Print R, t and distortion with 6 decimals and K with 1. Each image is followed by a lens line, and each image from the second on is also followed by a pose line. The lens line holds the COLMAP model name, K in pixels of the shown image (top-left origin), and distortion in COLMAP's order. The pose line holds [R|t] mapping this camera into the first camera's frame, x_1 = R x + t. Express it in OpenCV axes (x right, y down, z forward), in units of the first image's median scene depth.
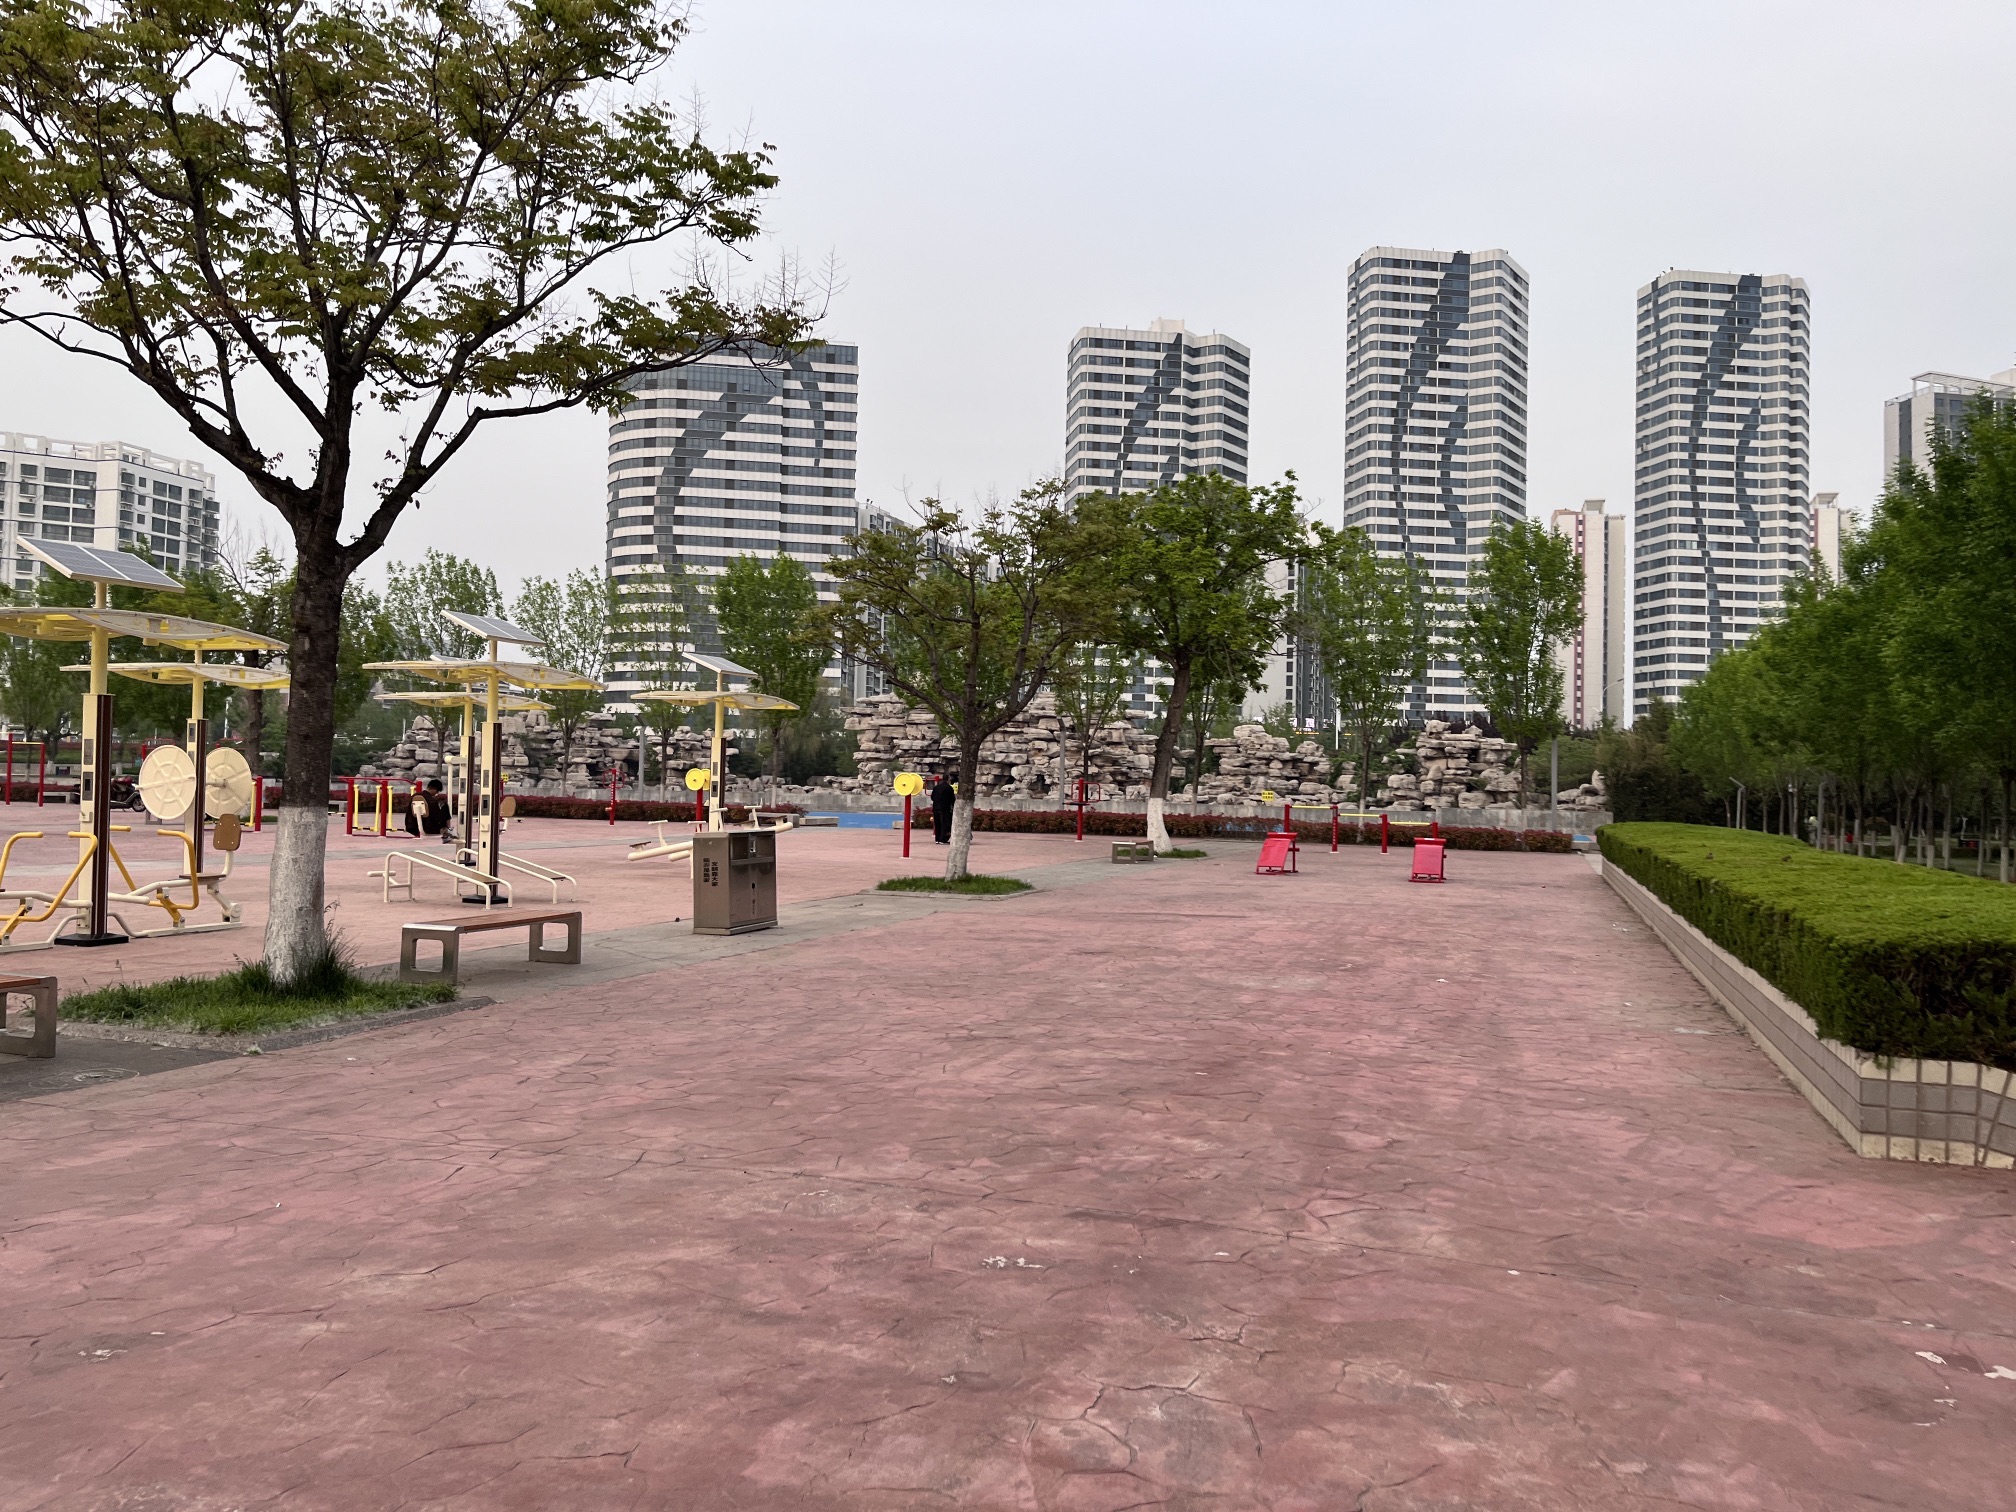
lens RADIAL K [[1495.9, 0, 999.6], [0, 1495.9, 730.9], [0, 0, 1]] dist [0.041645, -0.044096]
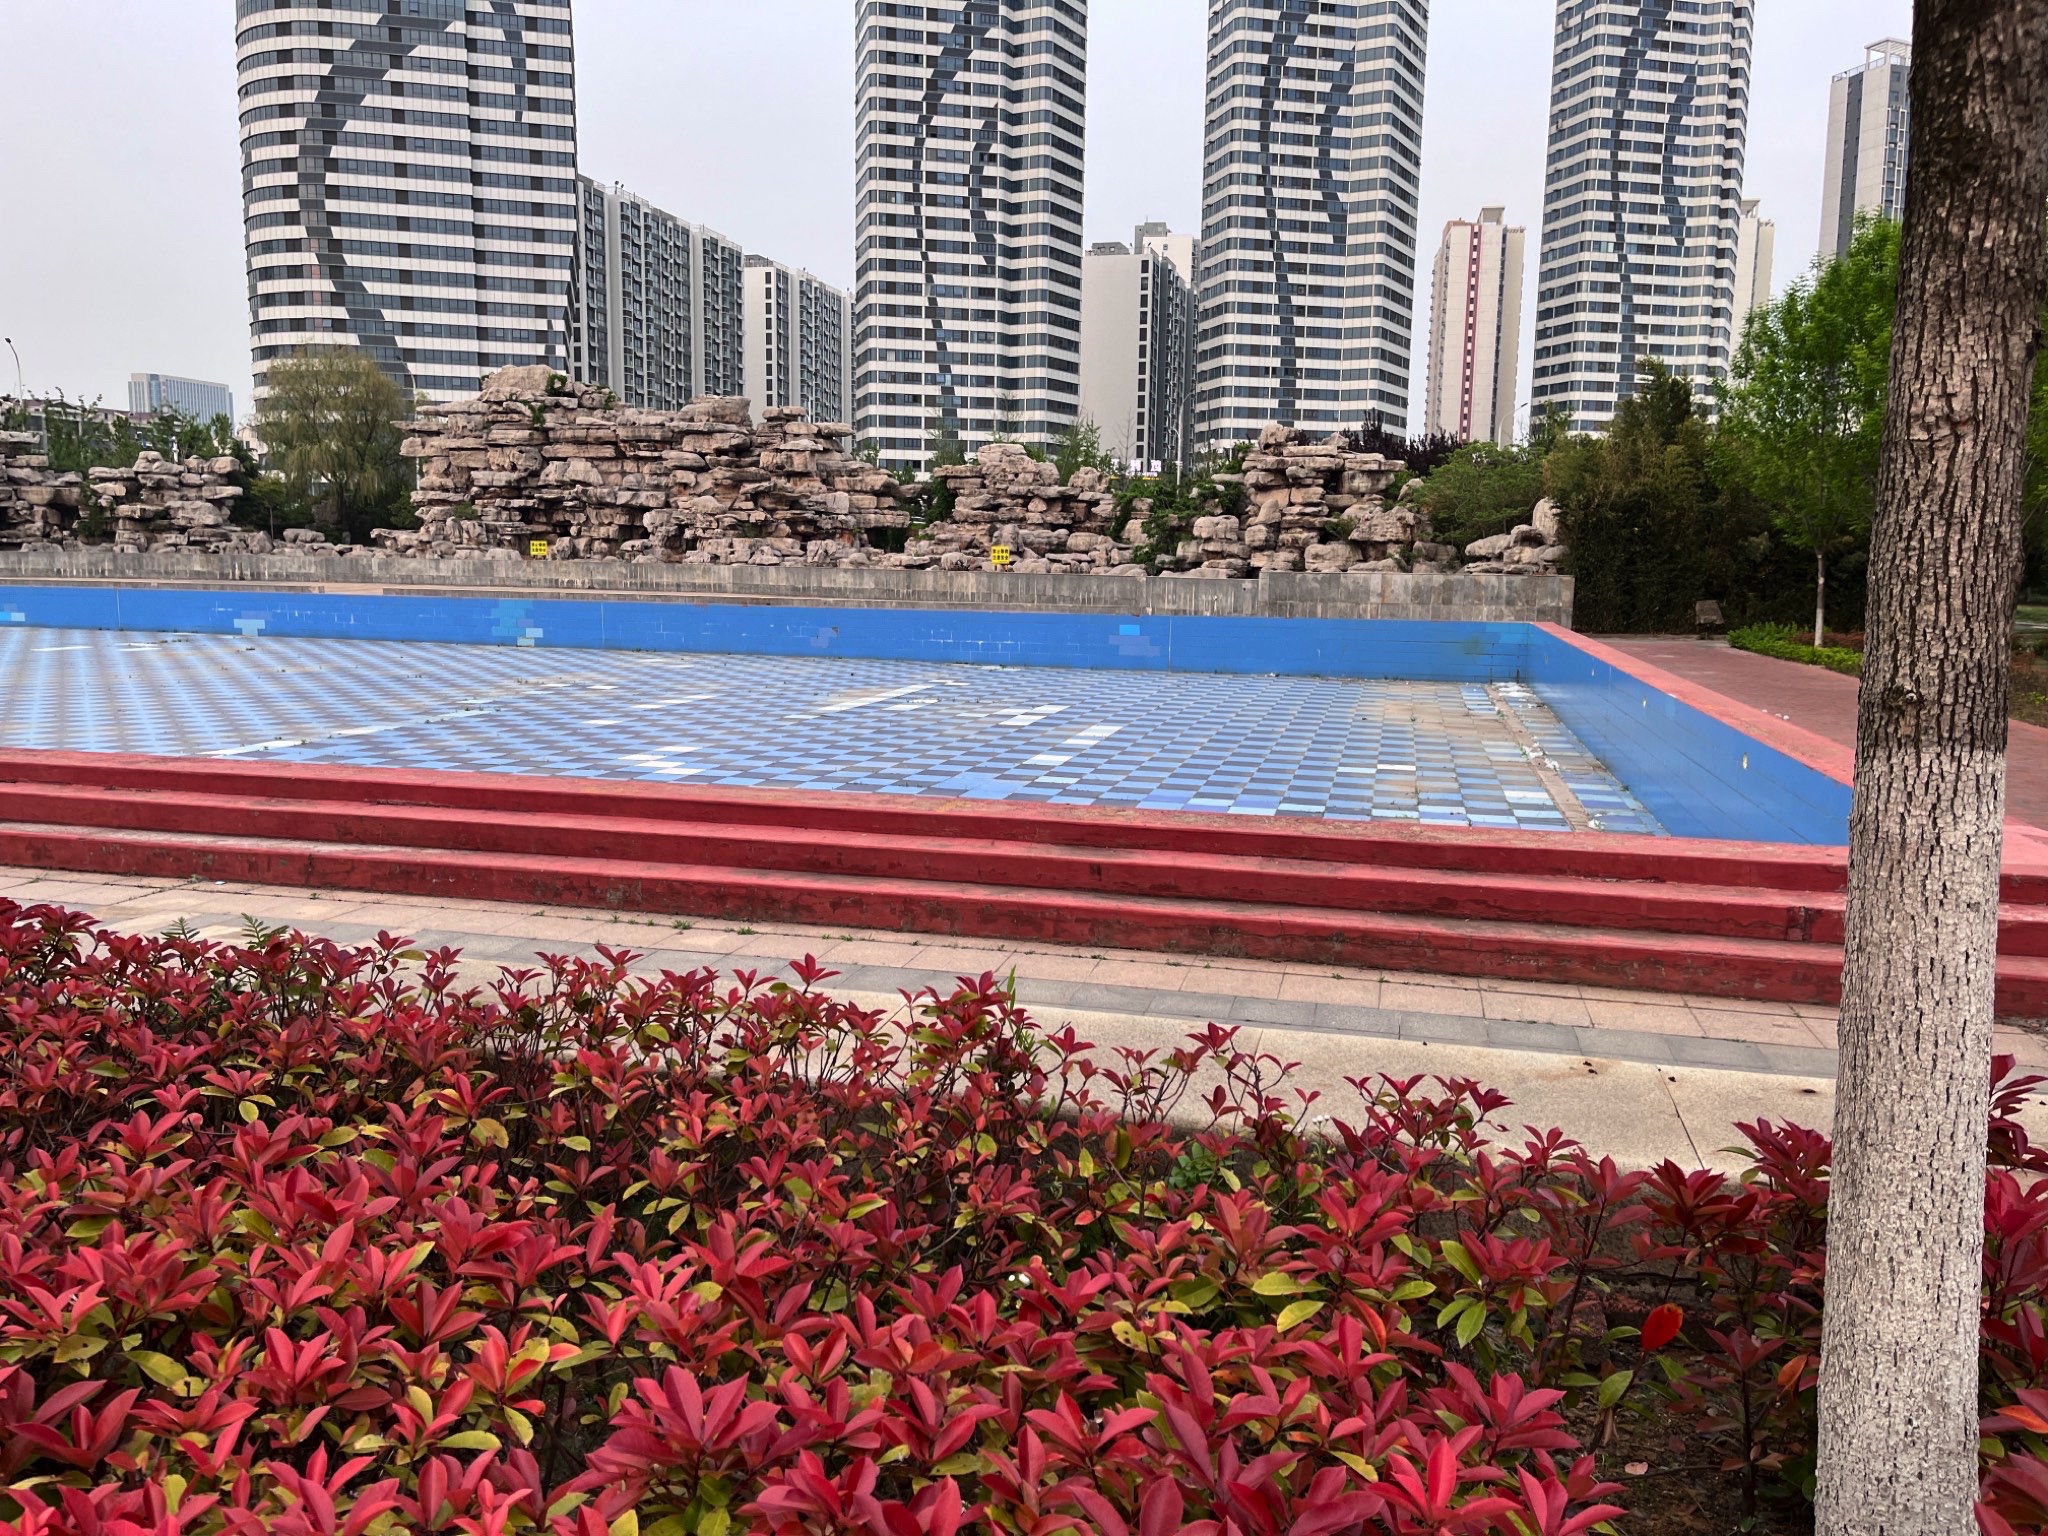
lens RADIAL K [[1515.7, 0, 1024.0], [0, 1515.7, 768.0], [0, 0, 1]] dist [0.072272, -0.090890]
pose [[0.995185, -0.022693, 0.095348, 0.048369], [0.005191, 0.983664, 0.179939, 0.006822], [-0.097873, -0.178578, 0.979046, 0.144989]]
